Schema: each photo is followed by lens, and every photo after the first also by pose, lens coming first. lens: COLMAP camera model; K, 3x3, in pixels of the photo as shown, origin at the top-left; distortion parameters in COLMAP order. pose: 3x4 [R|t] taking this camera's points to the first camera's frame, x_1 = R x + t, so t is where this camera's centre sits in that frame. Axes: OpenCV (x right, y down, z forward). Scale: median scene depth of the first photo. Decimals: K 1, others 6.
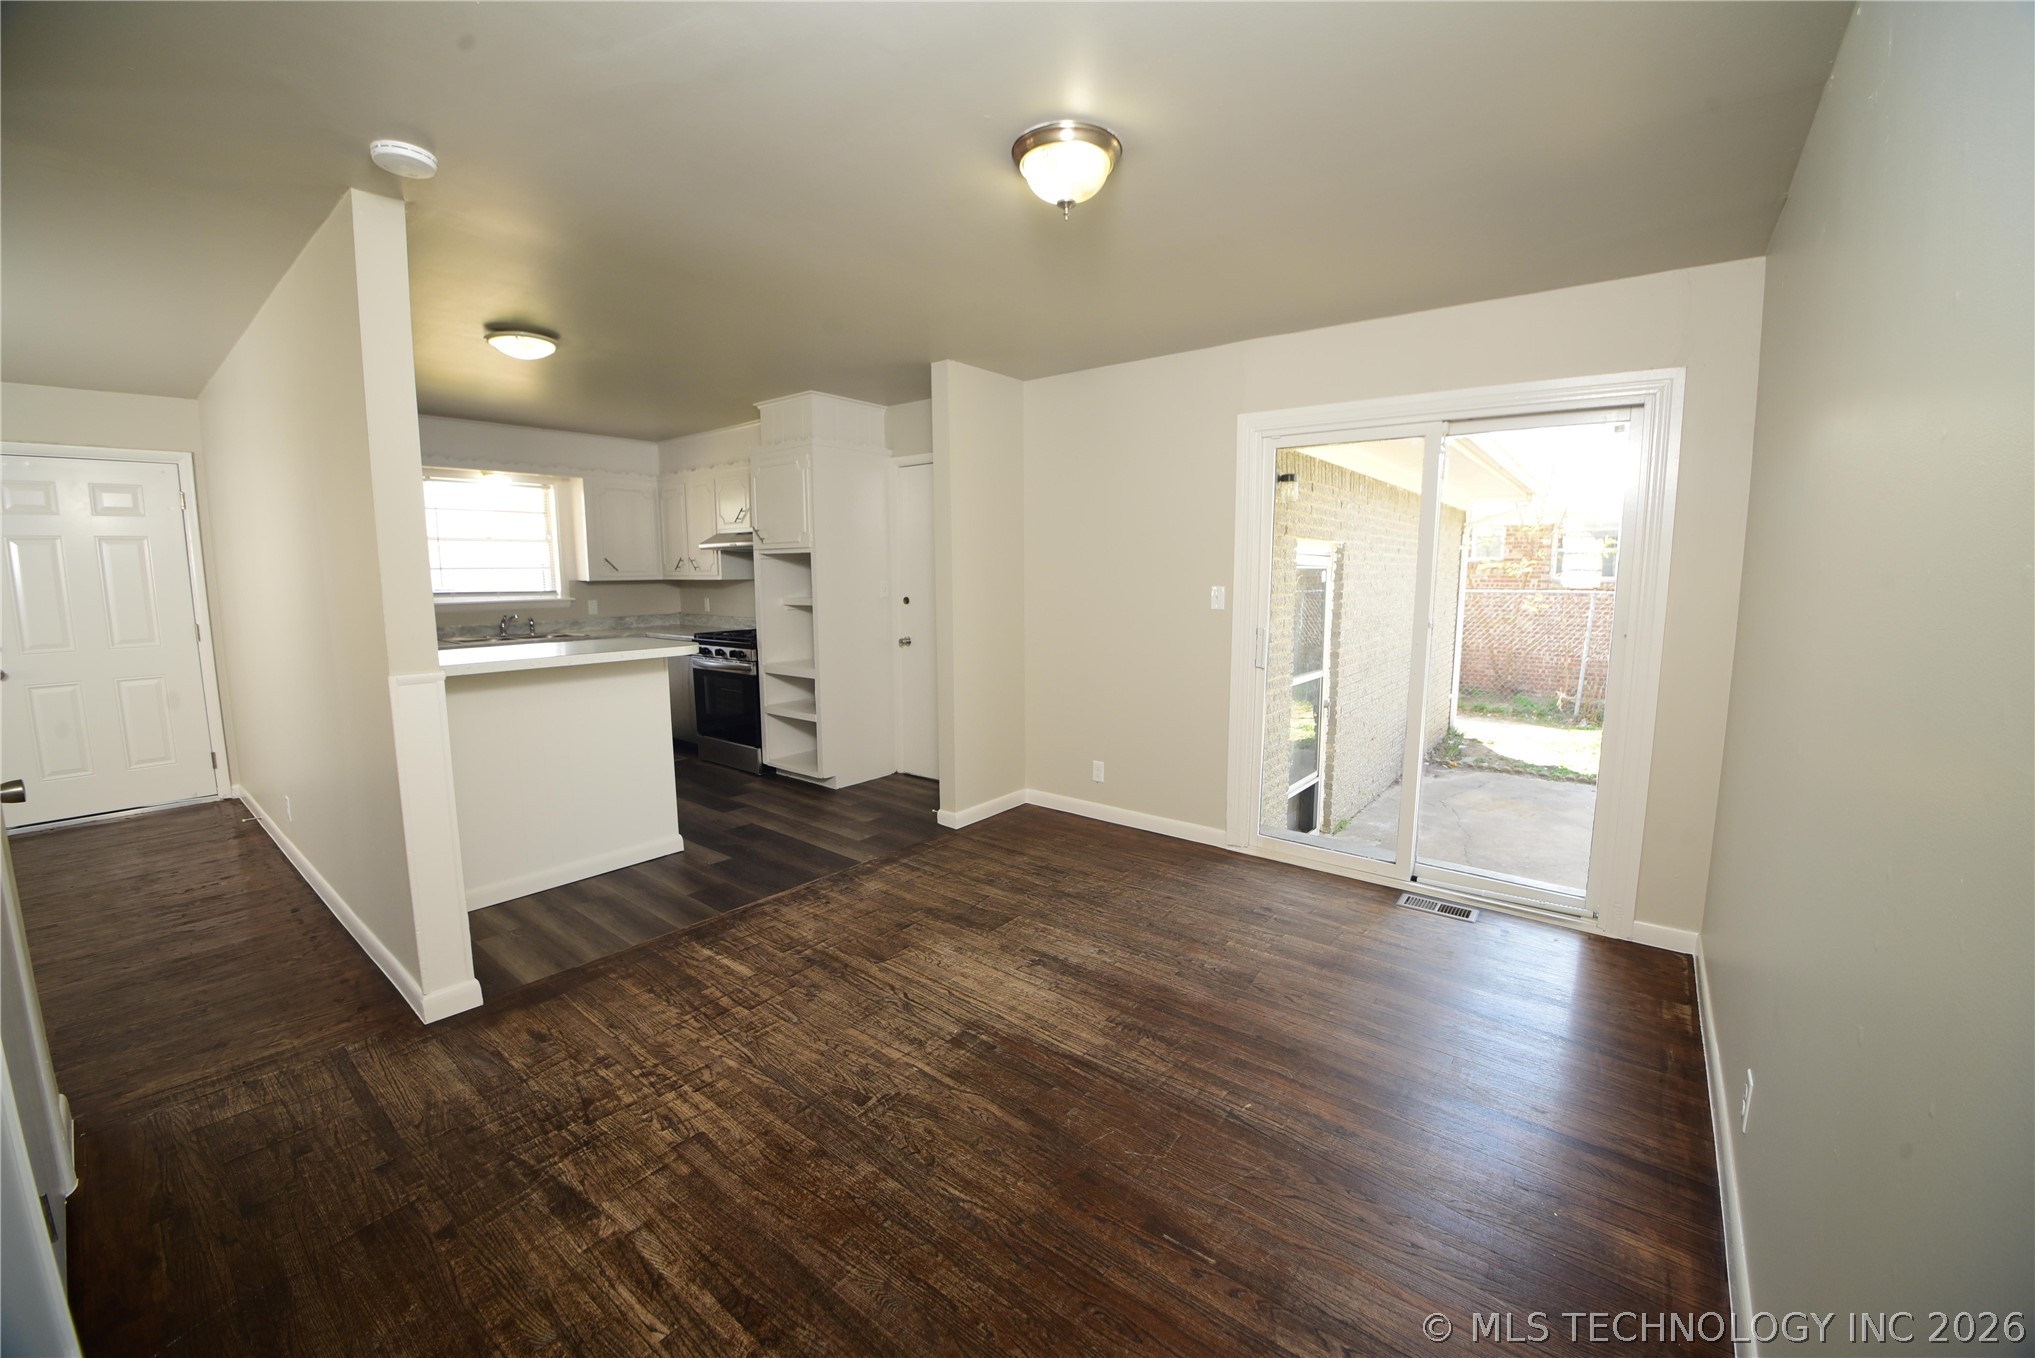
lens RADIAL K [[778.9, 0, 1018.2], [0, 778.9, 666.9], [0, 0, 1]] dist [-0.020355, -0.009781]
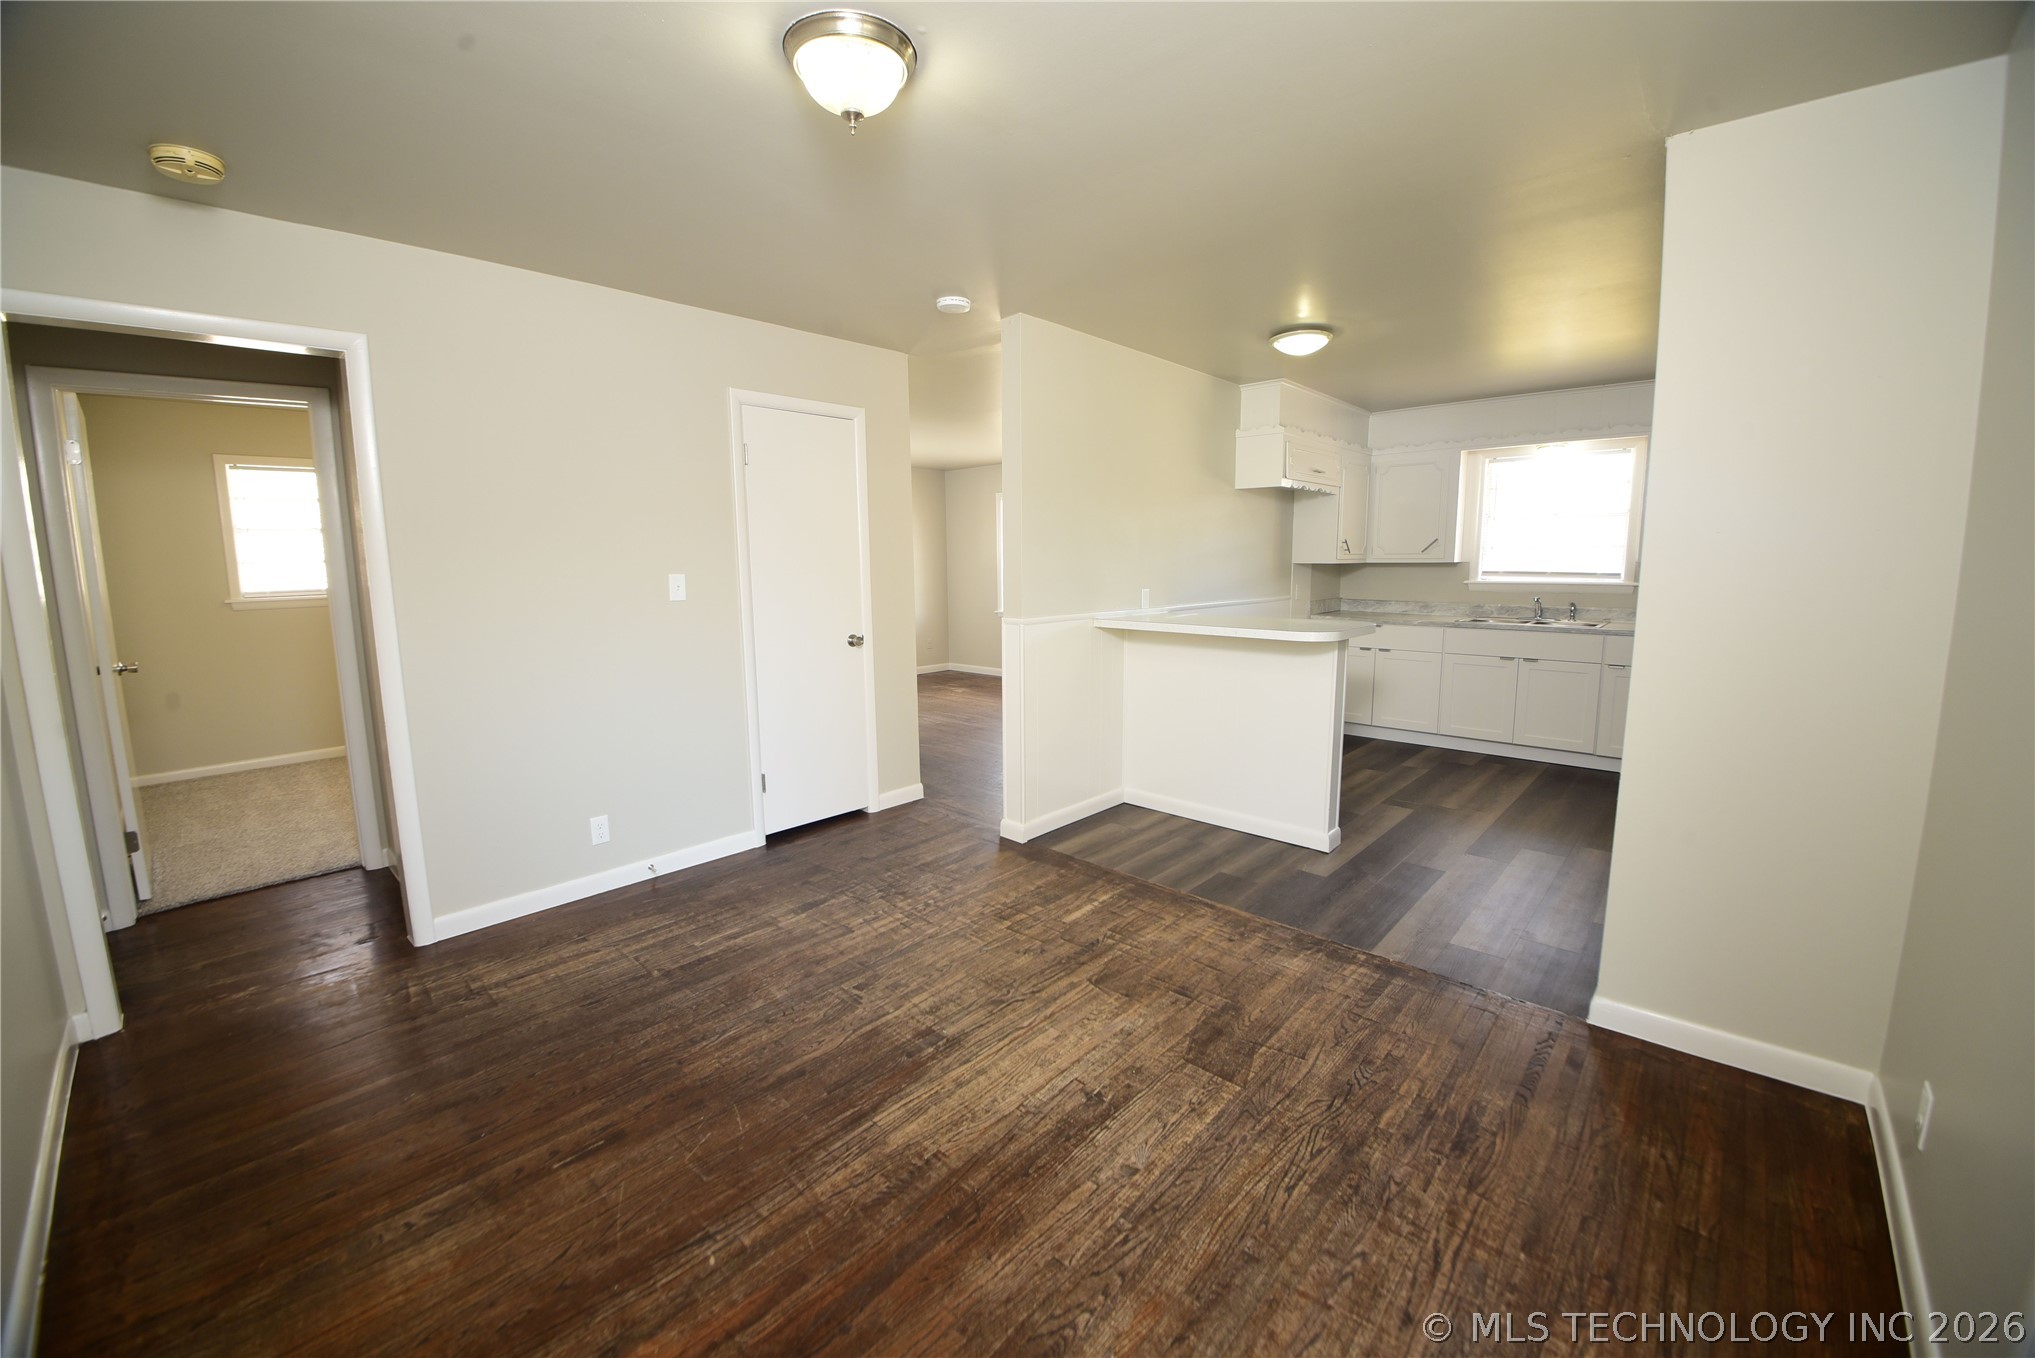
lens RADIAL K [[778.9, 0, 1018.2], [0, 778.9, 666.9], [0, 0, 1]] dist [-0.020355, -0.009781]
pose [[-0.065710, 0.140641, -0.987878, 0.704297], [-0.114417, 0.982425, 0.147476, -0.113380], [0.991257, 0.122721, -0.048463, 0.948941]]
